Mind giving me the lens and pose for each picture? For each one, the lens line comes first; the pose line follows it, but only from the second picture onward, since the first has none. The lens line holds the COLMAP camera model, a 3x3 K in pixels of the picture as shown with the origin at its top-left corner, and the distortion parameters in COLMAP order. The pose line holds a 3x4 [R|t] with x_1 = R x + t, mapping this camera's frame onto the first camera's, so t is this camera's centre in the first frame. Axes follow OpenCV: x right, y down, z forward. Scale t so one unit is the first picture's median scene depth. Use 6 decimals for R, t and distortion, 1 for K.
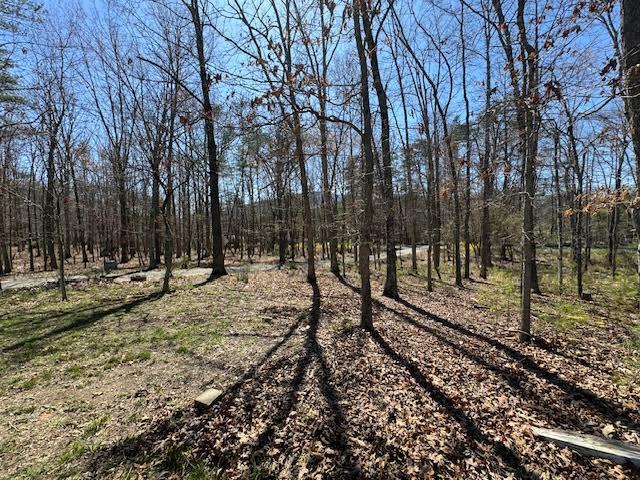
lens RADIAL K [[253.3, 0, 322.9], [0, 253.3, 238.3], [0, 0, 1]] dist [0.000978, -0.000190]
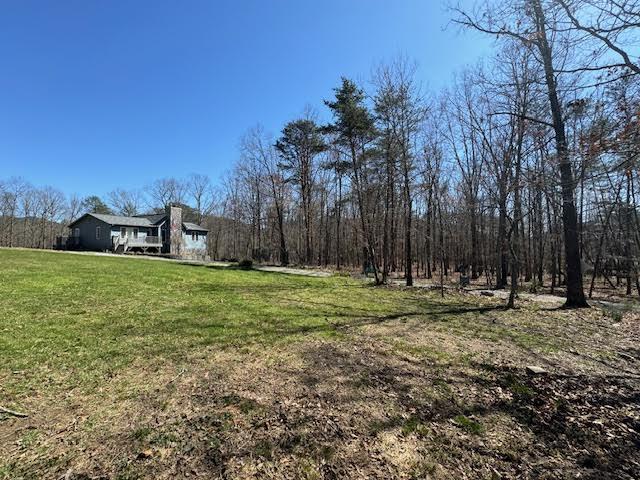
lens RADIAL K [[253.3, 0, 322.9], [0, 253.3, 238.3], [0, 0, 1]] dist [0.000978, -0.000190]
pose [[0.363603, -0.034849, -0.930902, 0.093611], [-0.039565, 0.997821, -0.052808, -0.006119], [0.930713, 0.056032, 0.361432, -0.140774]]
